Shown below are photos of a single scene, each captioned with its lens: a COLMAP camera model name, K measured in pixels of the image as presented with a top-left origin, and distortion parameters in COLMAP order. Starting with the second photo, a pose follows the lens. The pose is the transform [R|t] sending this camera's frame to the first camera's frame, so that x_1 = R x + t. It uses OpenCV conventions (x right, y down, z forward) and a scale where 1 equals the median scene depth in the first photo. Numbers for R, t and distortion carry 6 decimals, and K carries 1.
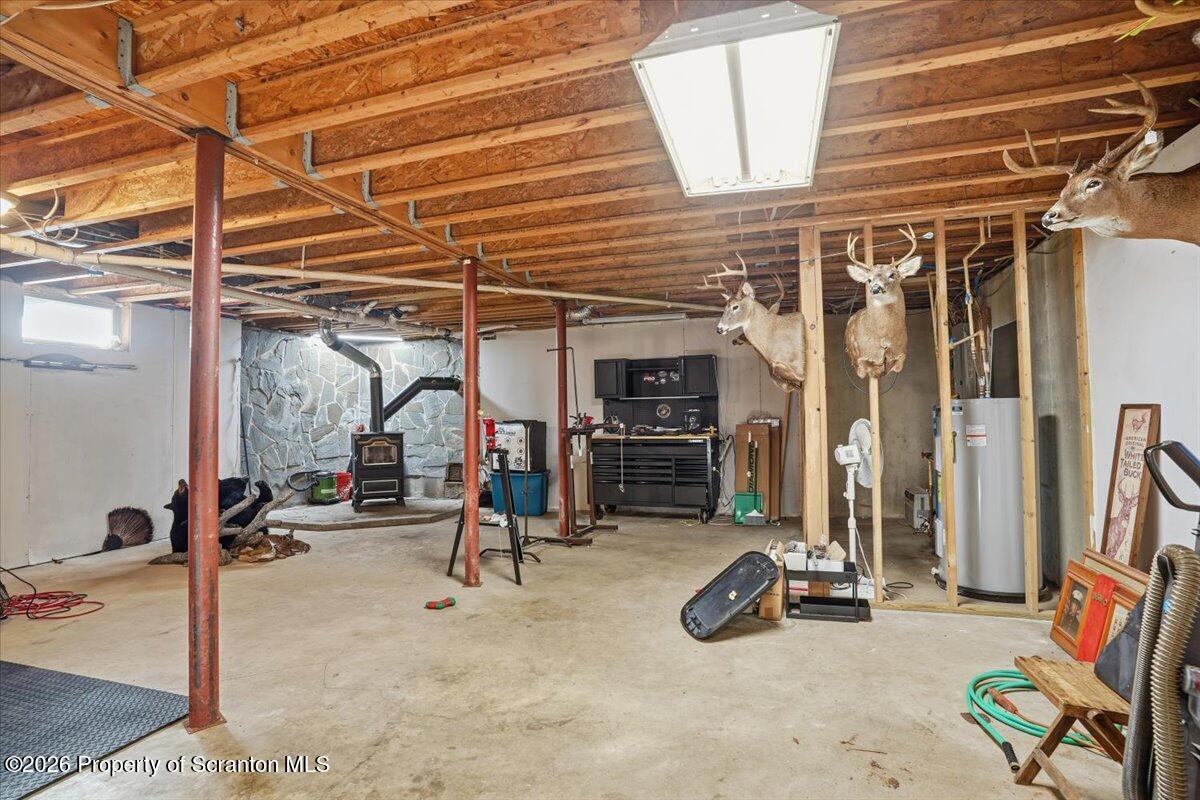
lens RADIAL K [[594.4, 0, 595.7], [0, 594.4, 399.5], [0, 0, 1]] dist [-0.073088, 0.032348]
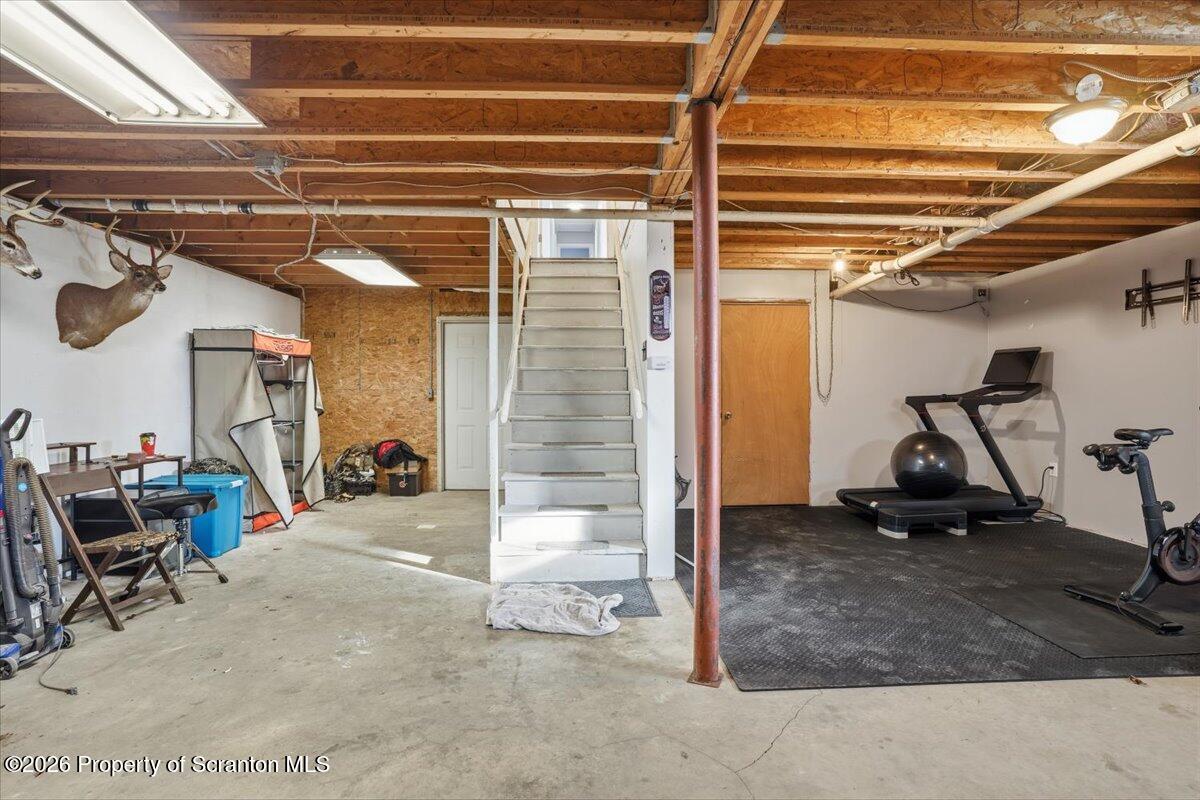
lens RADIAL K [[594.4, 0, 595.7], [0, 594.4, 399.5], [0, 0, 1]] dist [-0.073088, 0.032348]
pose [[-0.938778, 0.020459, -0.343915, -0.137781], [0.027575, 0.999495, -0.015813, 0.067006], [0.343418, -0.024328, -0.938868, 1.926846]]
